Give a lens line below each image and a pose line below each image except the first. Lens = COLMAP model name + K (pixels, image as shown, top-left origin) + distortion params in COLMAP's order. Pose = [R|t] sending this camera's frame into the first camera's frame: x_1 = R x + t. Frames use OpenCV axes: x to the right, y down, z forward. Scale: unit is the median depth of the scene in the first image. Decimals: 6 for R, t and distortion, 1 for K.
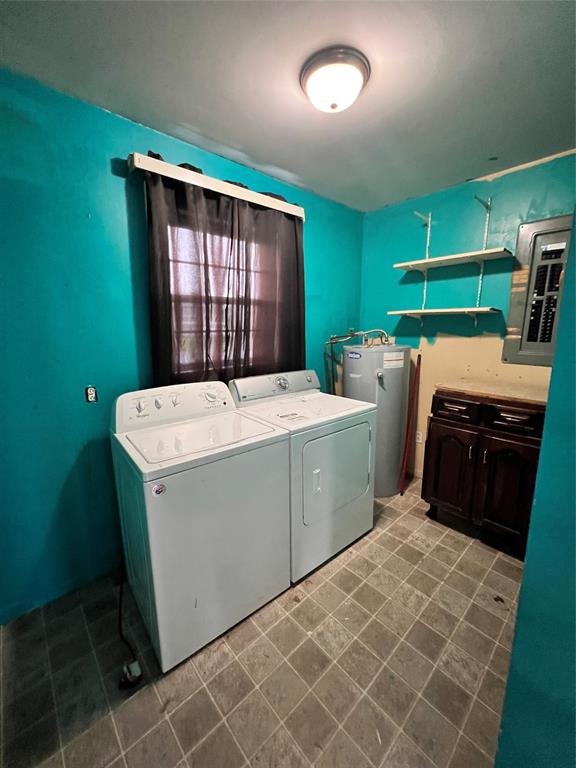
lens RADIAL K [[308.1, 0, 288.4], [0, 308.1, 381.9], [0, 0, 1]] dist [-0.004607, 0.000313]
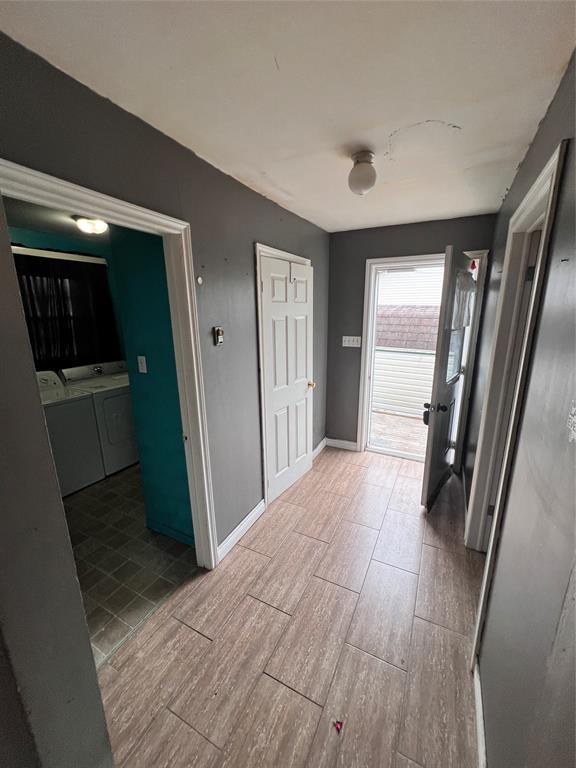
lens RADIAL K [[308.1, 0, 291.0], [0, 308.1, 384.1], [0, 0, 1]] dist [-0.004607, 0.000313]
pose [[0.927661, -0.080960, 0.364542, 0.336714], [0.062481, 0.996105, 0.062224, 0.043912], [-0.368160, -0.034946, 0.929106, -0.910485]]
